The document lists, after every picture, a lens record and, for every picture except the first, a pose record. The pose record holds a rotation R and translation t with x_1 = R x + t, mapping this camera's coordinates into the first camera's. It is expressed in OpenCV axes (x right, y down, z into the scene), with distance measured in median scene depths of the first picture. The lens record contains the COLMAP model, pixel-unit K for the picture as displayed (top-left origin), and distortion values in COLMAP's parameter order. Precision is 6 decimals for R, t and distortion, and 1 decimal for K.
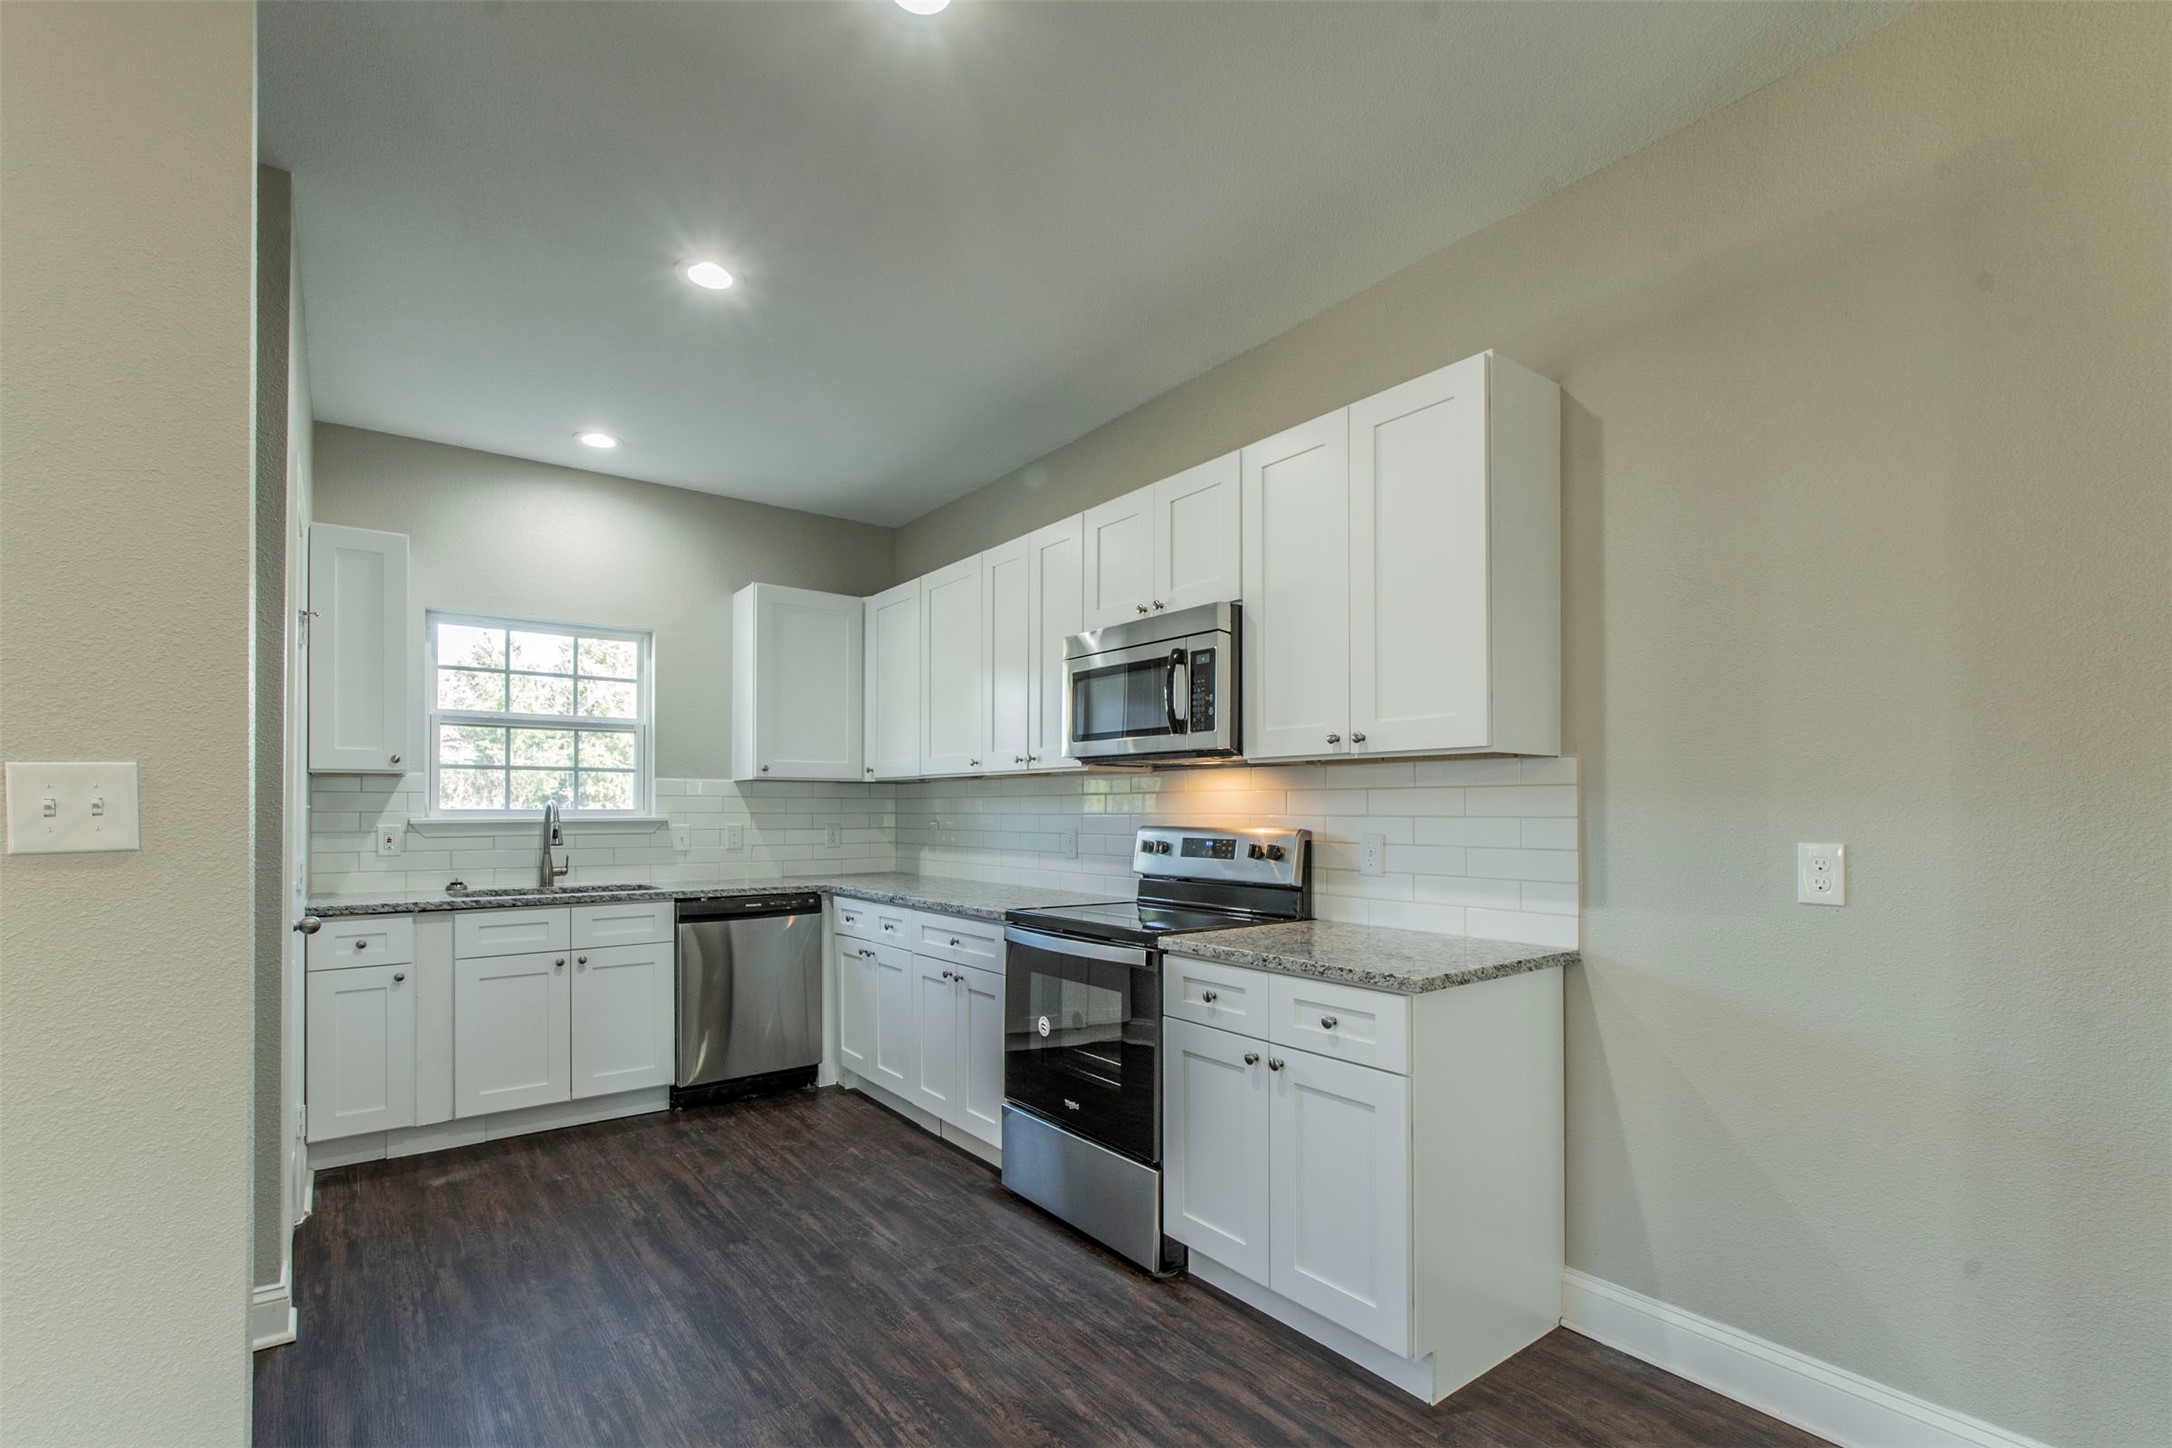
lens RADIAL K [[980.3, 0, 1138.5], [0, 980.3, 798.3], [0, 0, 1]] dist [0.003611, 0.000680]
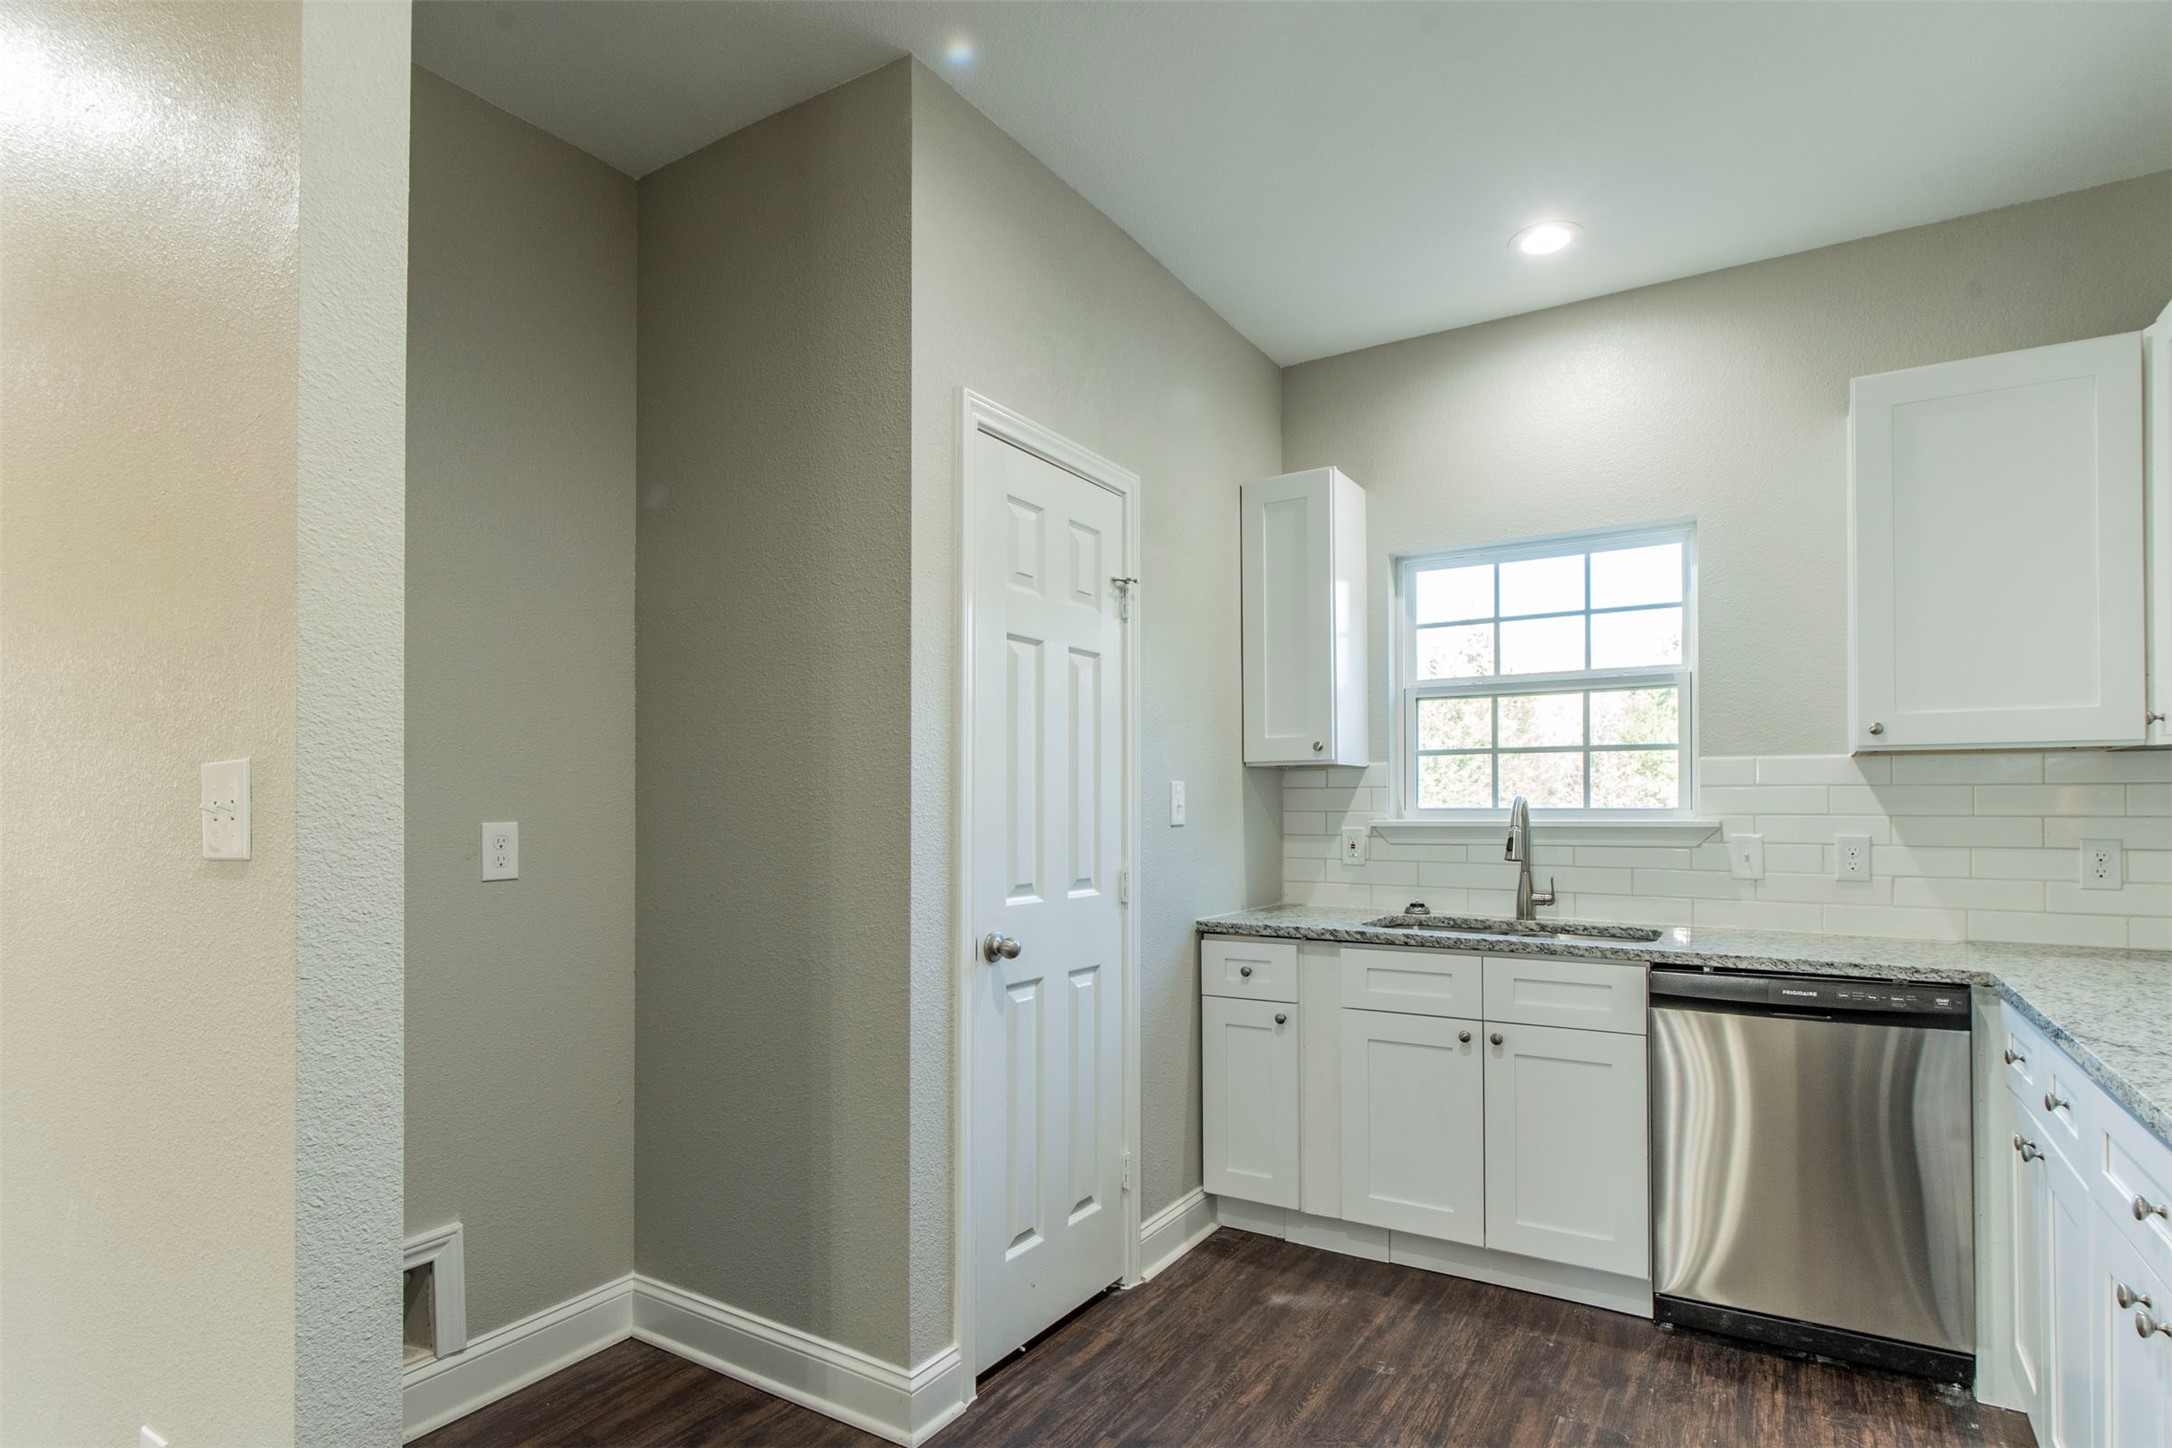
lens RADIAL K [[1125.0, 0, 1090.2], [0, 1125.0, 799.2], [0, 0, 1]] dist [0.005210, -0.000058]
pose [[0.323096, -0.007507, -0.946336, 0.063693], [0.012501, 0.999915, -0.003664, 0.004891], [0.946284, -0.010646, 0.323162, 0.556628]]
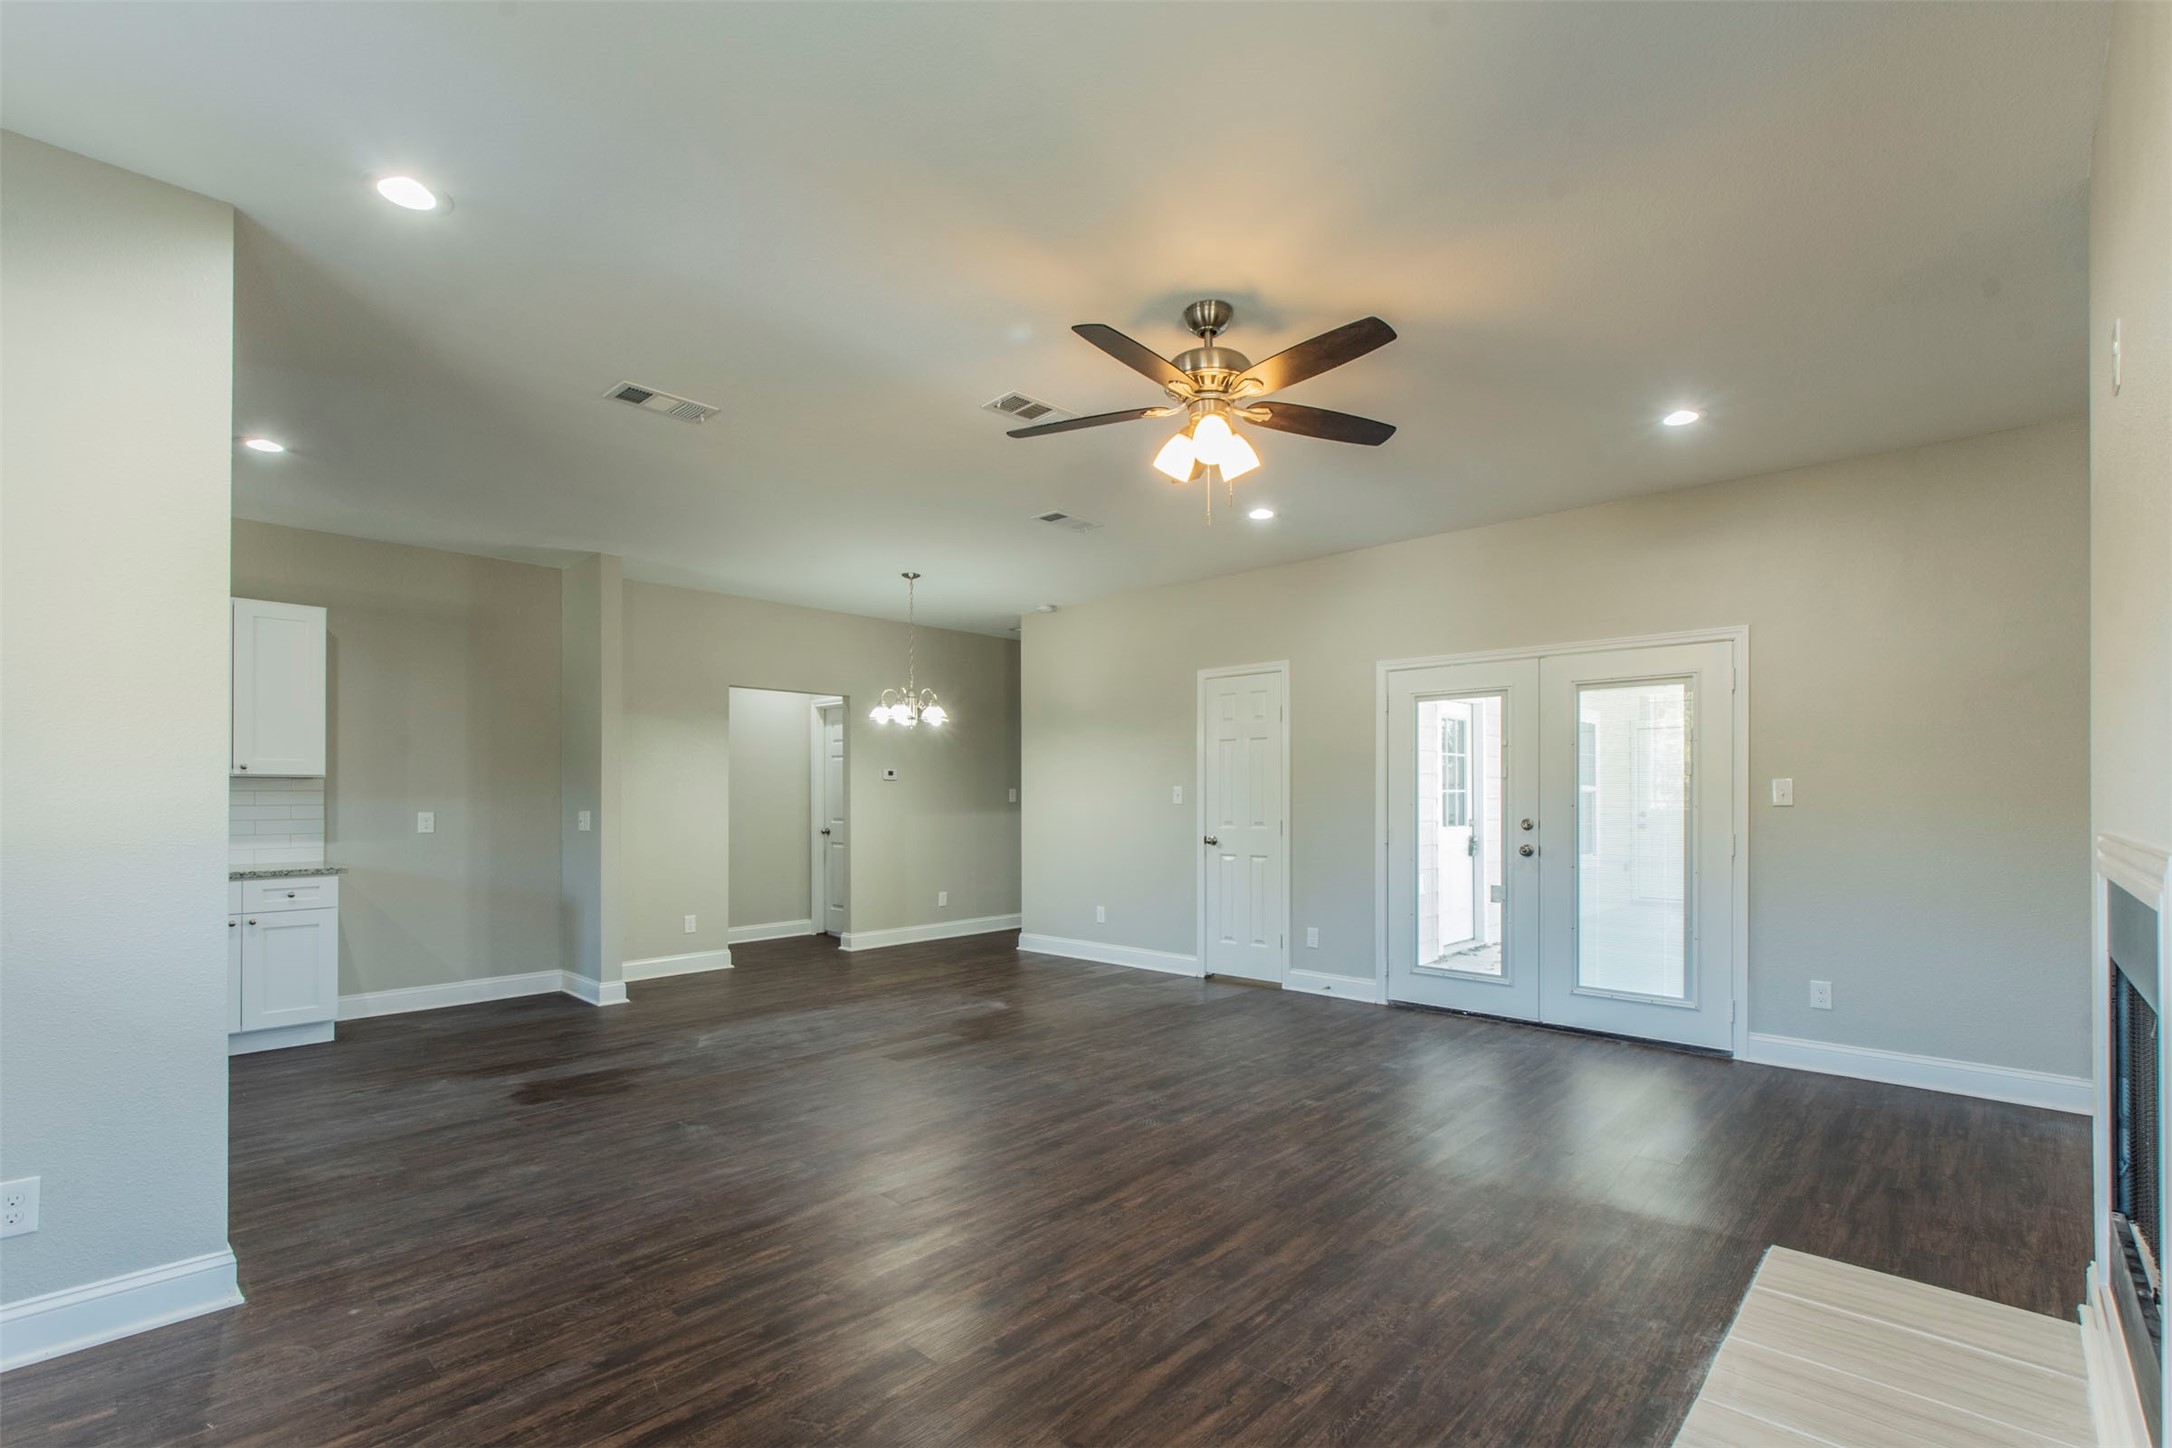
lens RADIAL K [[980.3, 0, 1076.4], [0, 980.3, 794.1], [0, 0, 1]] dist [0.003611, 0.000680]
pose [[-0.143111, 0.004131, 0.989698, -1.432896], [-0.007249, 0.999960, -0.005222, -0.005146], [-0.989680, -0.007921, -0.143076, -0.297075]]
